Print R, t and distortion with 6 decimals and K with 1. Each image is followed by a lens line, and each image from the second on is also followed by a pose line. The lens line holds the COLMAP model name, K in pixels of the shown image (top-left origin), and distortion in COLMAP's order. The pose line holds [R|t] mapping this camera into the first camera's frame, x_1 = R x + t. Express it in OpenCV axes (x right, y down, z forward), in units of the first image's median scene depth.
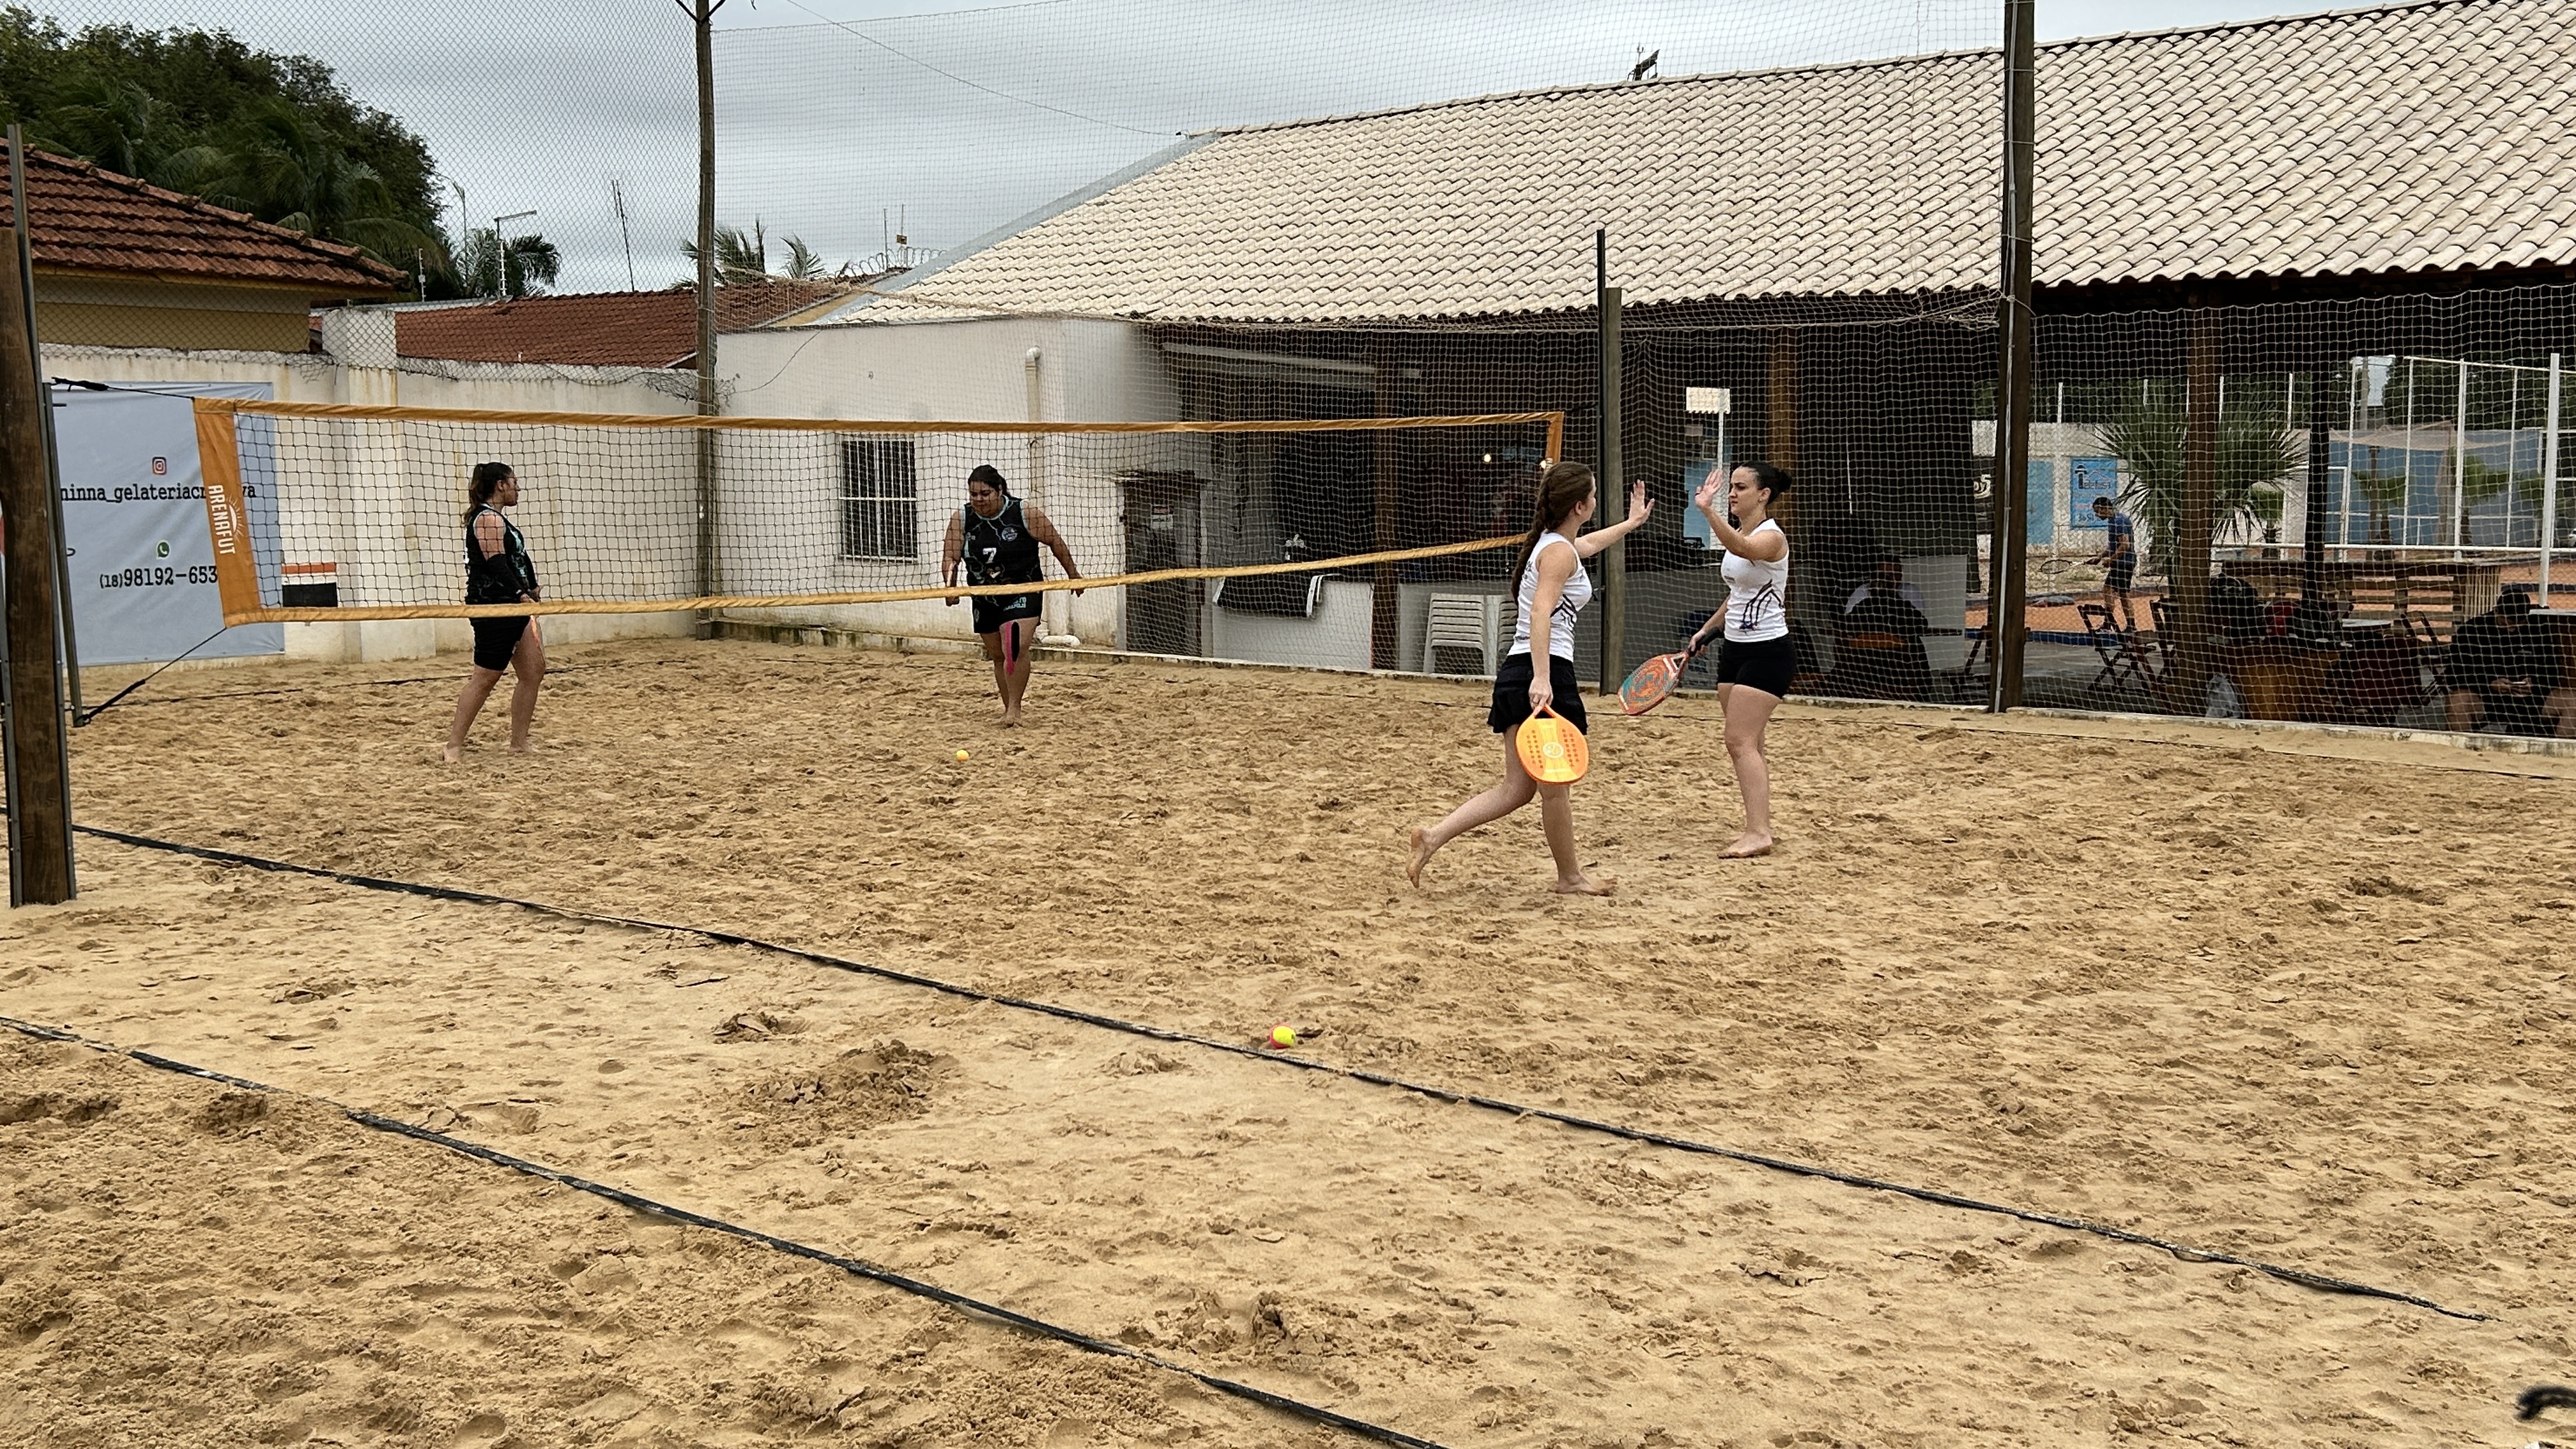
lens RADIAL K [[2625.7, 0, 1306.6], [0, 2625.7, 741.4], [0, 0, 1]] dist [0.160762, -0.359249]
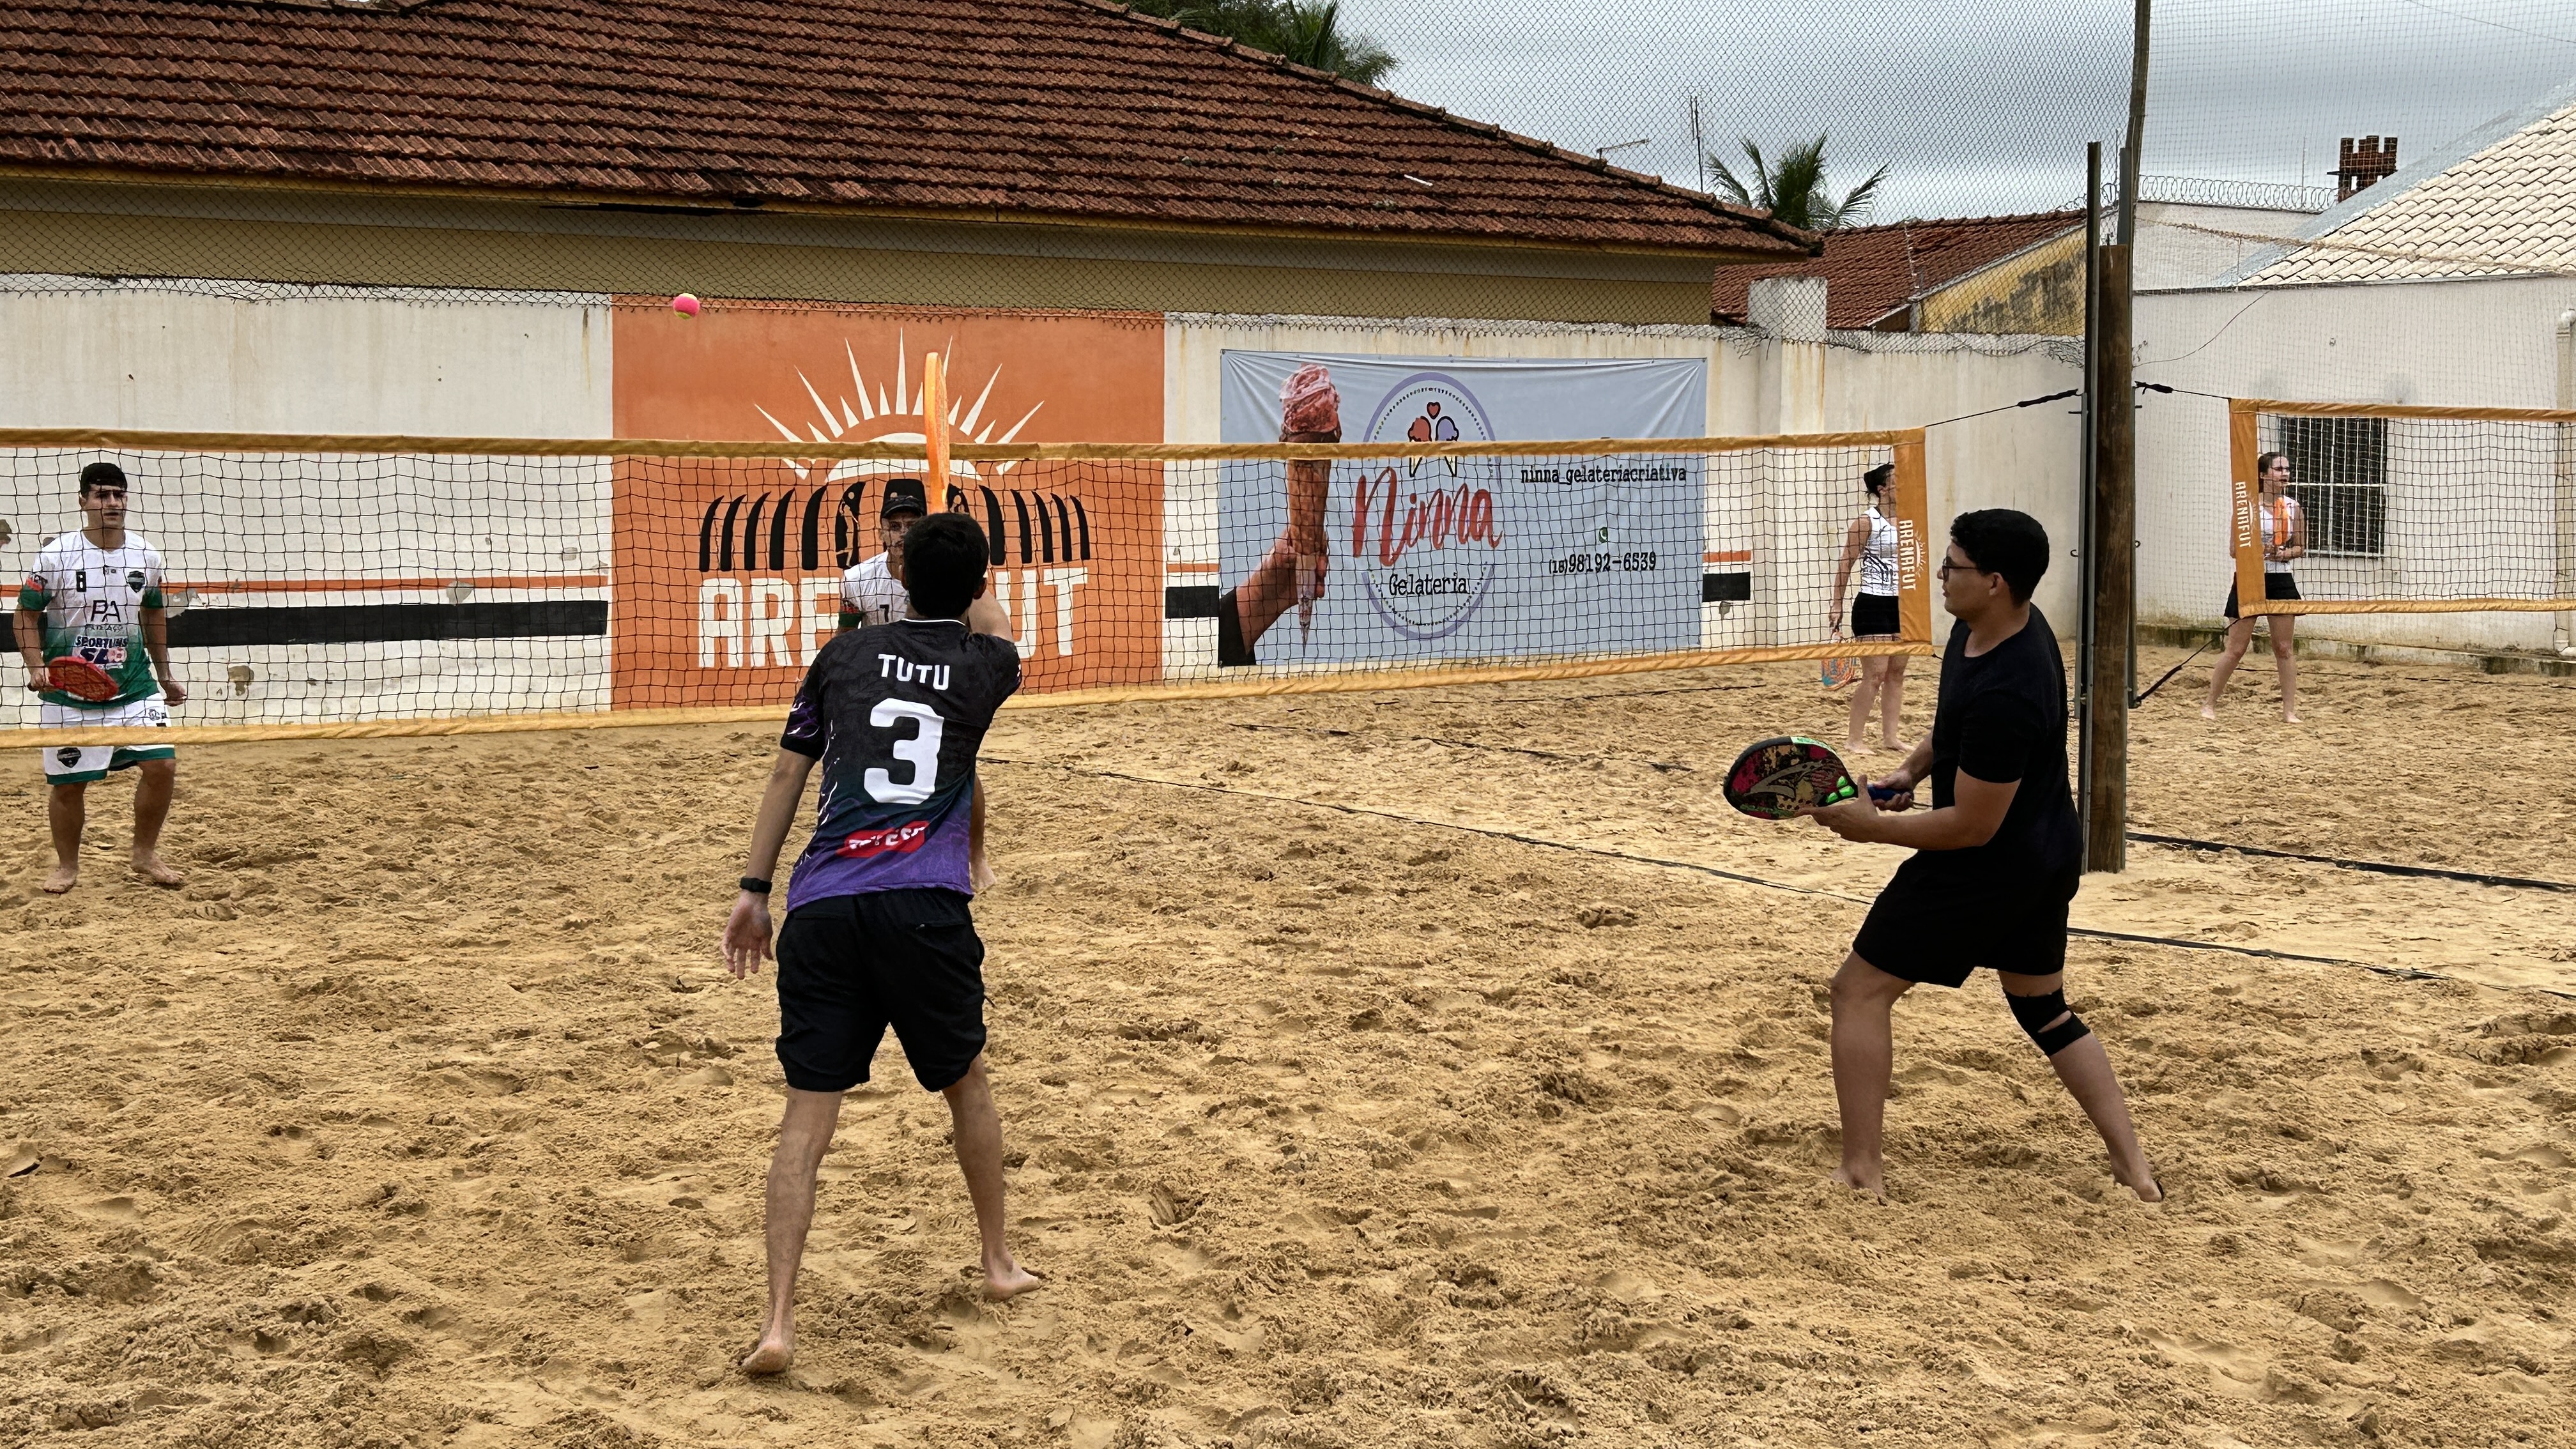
lens RADIAL K [[3427.8, 0, 1301.3], [0, 3427.8, 711.4], [0, 0, 1]] dist [0.215150, -0.676002]
pose [[0.962117, 0.031964, -0.270757, -0.211894], [-0.037837, 0.999148, -0.016499, 0.016278], [0.269998, 0.026118, 0.962506, -0.217712]]
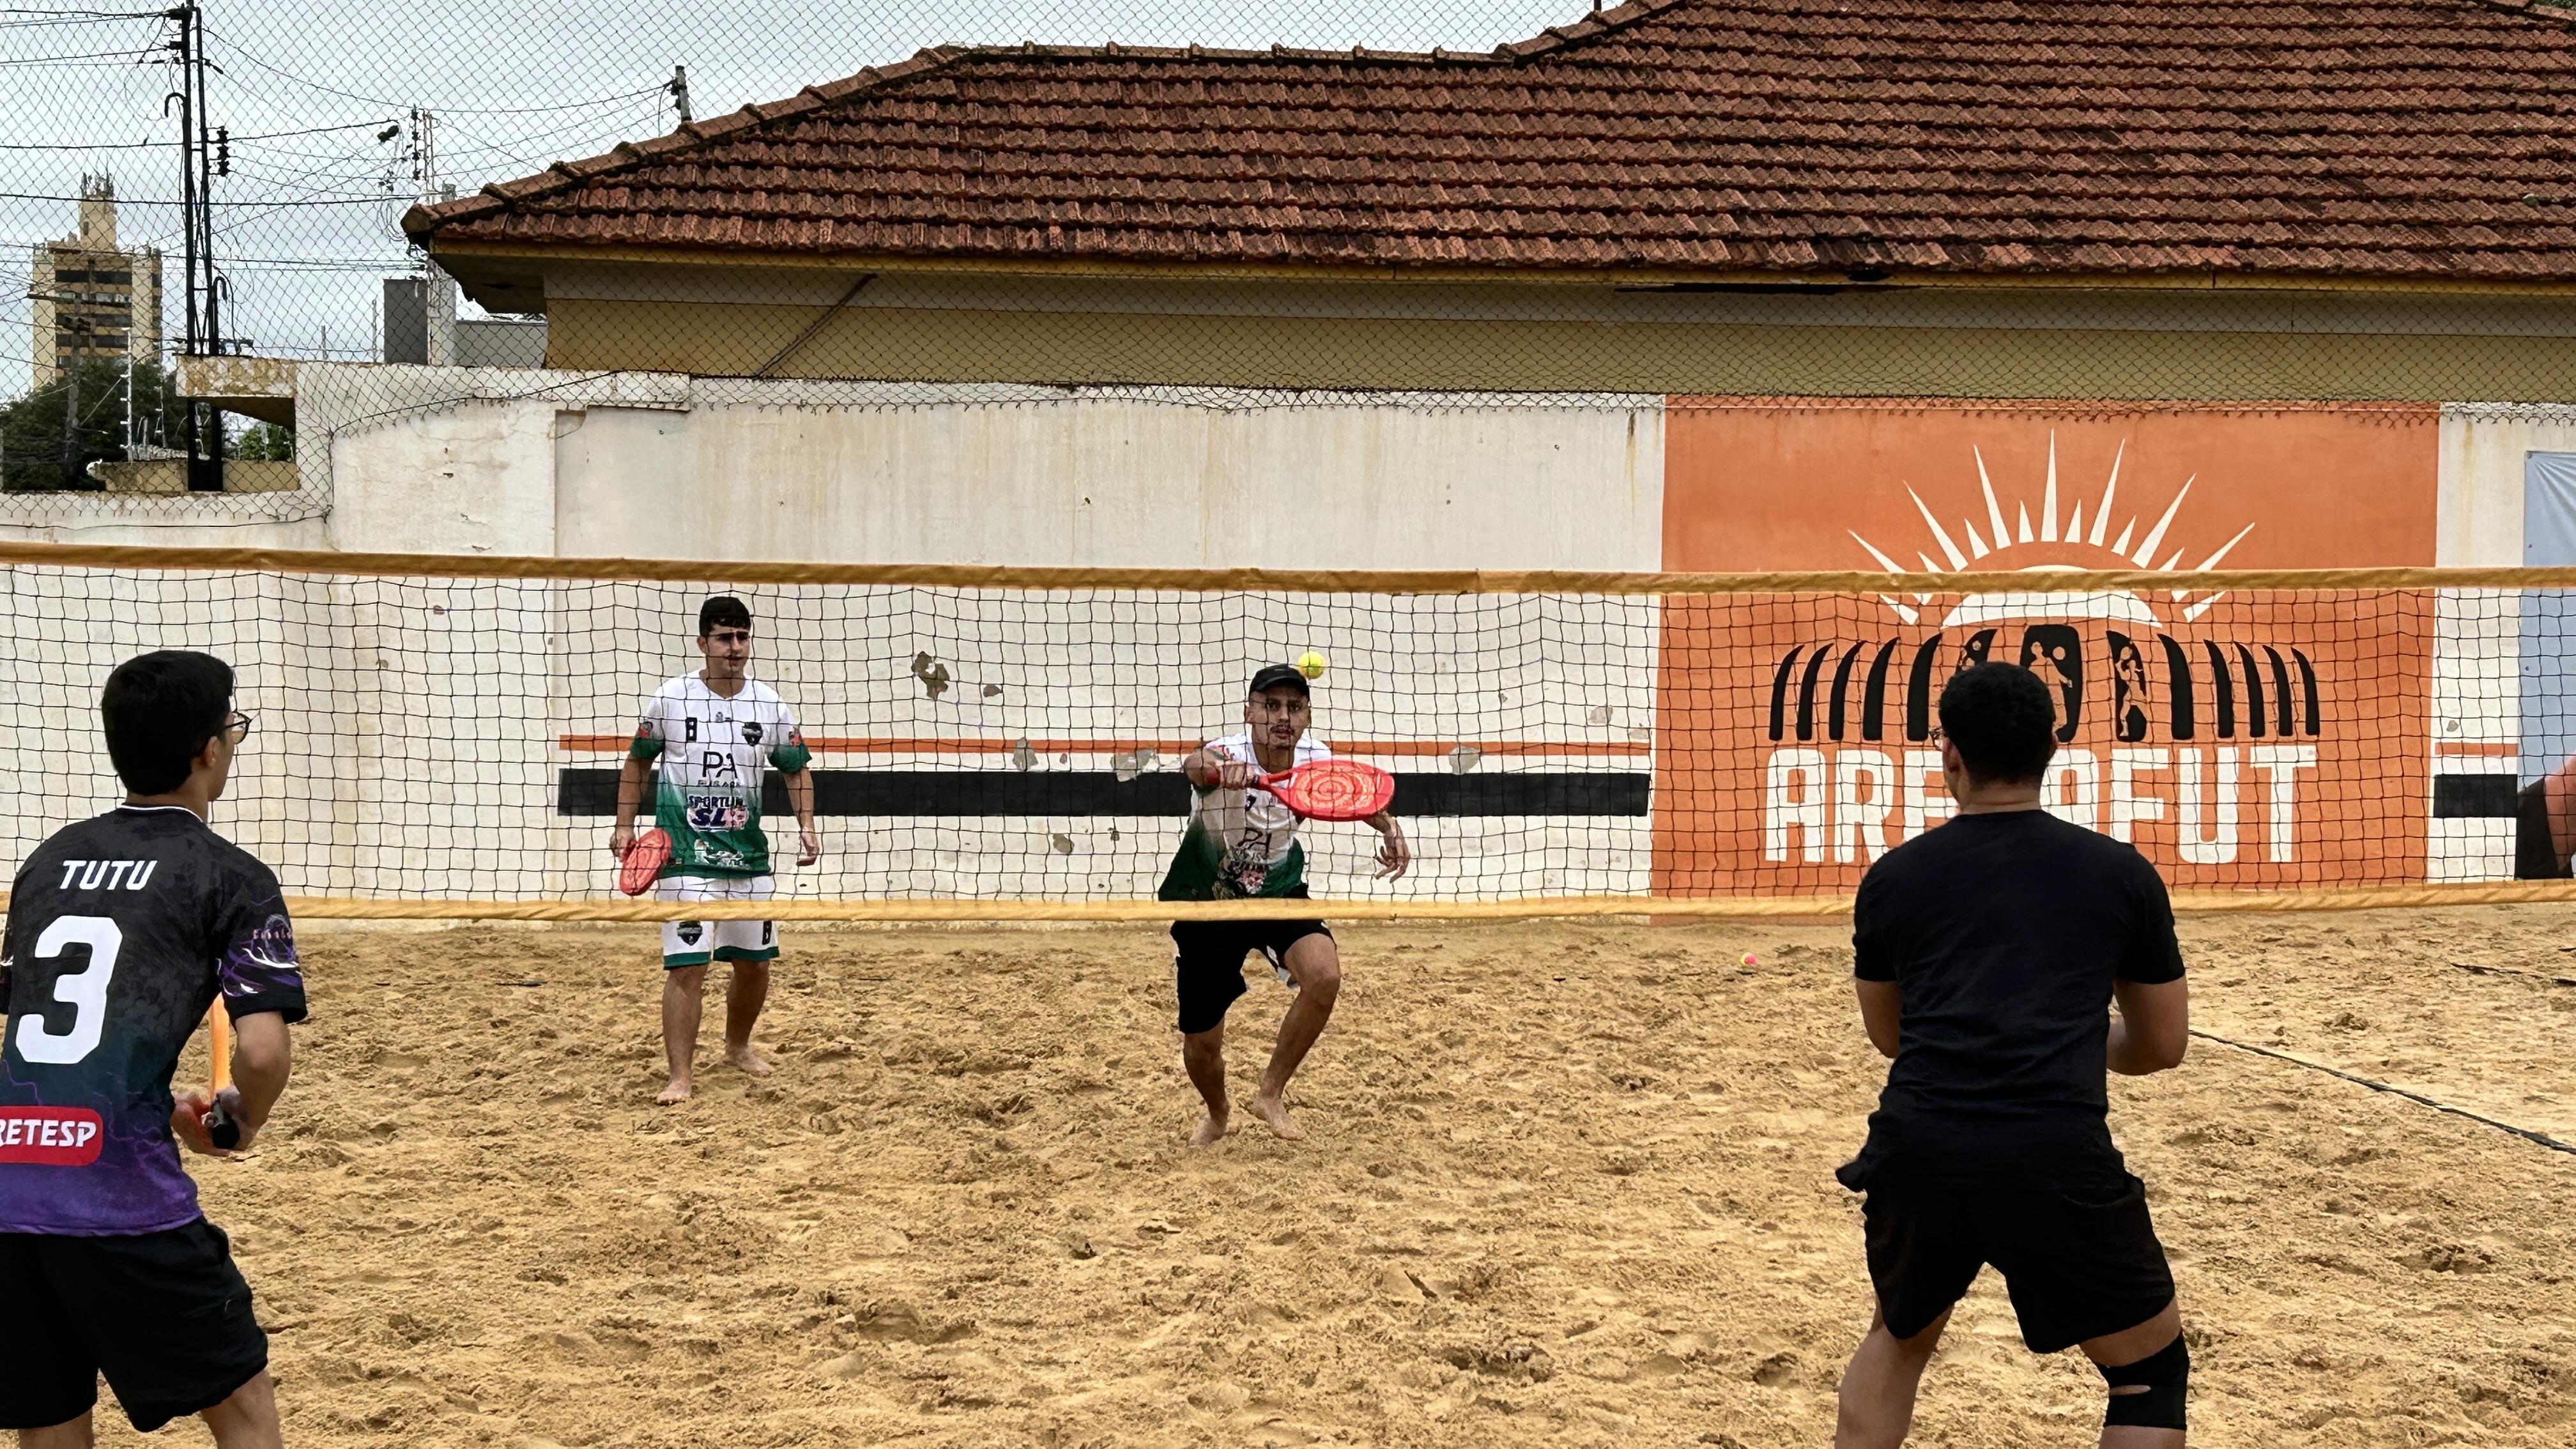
lens RADIAL K [[4279.8, 0, 1343.4], [0, 4279.8, 725.0], [0, 0, 1]] dist [0.264665, -1.036604]
pose [[0.752391, 0.037107, -0.657670, -0.063584], [-0.080227, 0.996142, -0.035576, 0.004319], [0.653813, 0.079530, 0.752465, -0.098889]]
